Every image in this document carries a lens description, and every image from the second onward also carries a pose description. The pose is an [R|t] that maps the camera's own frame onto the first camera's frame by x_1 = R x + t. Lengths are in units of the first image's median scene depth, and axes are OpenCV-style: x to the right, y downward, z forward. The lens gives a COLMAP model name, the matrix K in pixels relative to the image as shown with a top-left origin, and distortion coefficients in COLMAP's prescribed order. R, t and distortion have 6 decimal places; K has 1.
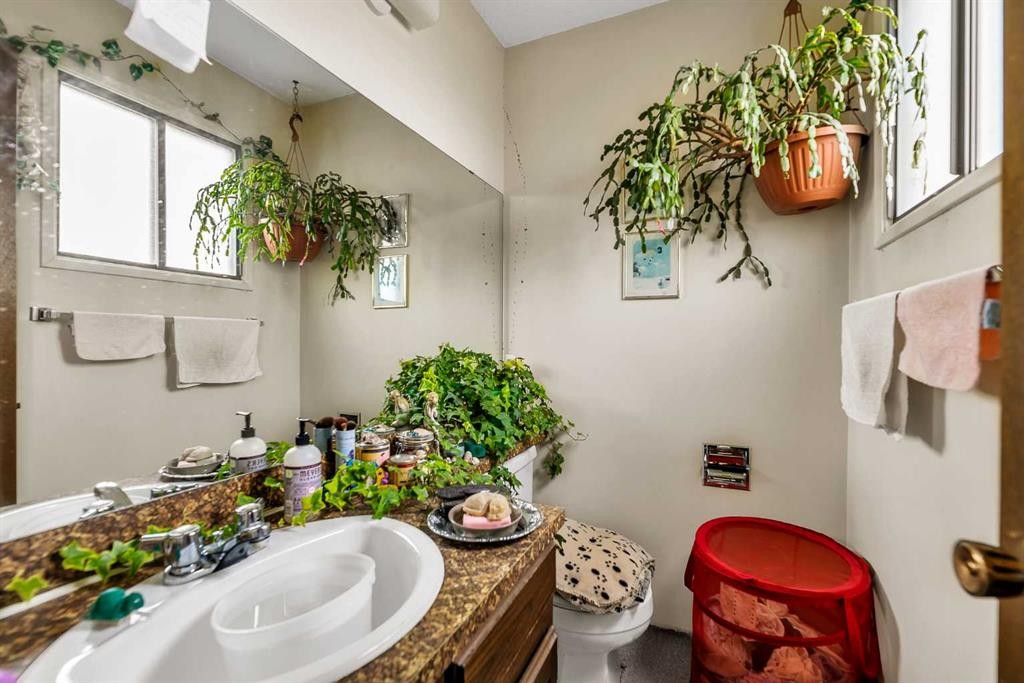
lens RADIAL K [[454.7, 0, 511.3], [0, 454.7, 343.1], [0, 0, 1]] dist [-0.002609, -0.000049]
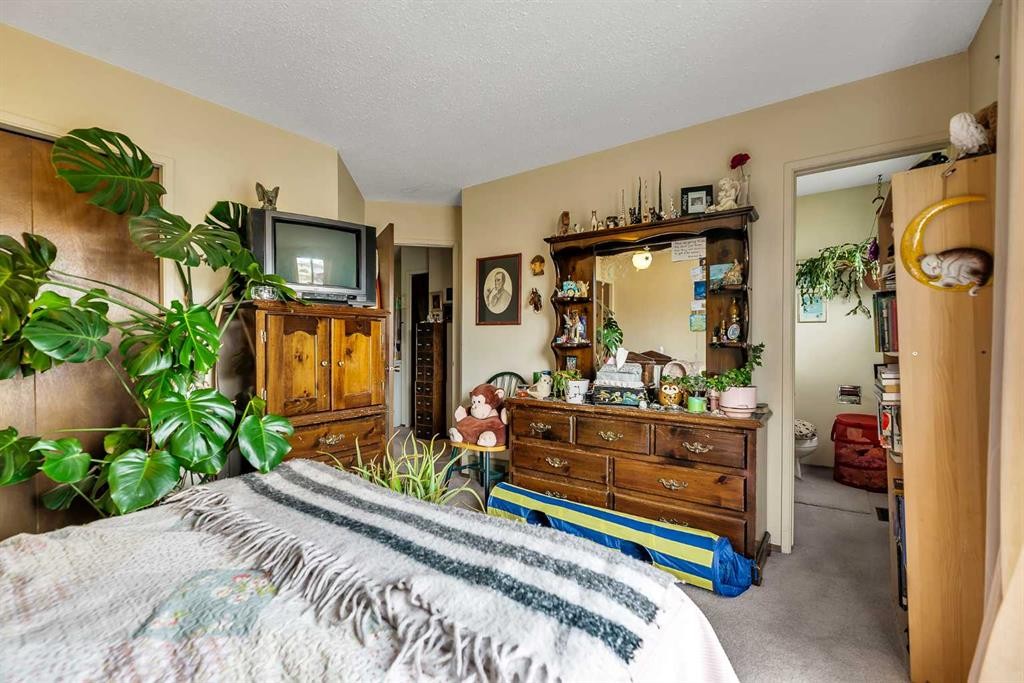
lens RADIAL K [[454.7, 0, 511.9], [0, 454.7, 341.1], [0, 0, 1]] dist [-0.002609, -0.000049]
pose [[0.979867, -0.000807, -0.199649, -0.776845], [0.001445, 0.999994, 0.003048, -0.011117], [0.199645, -0.003275, 0.979863, -1.662195]]
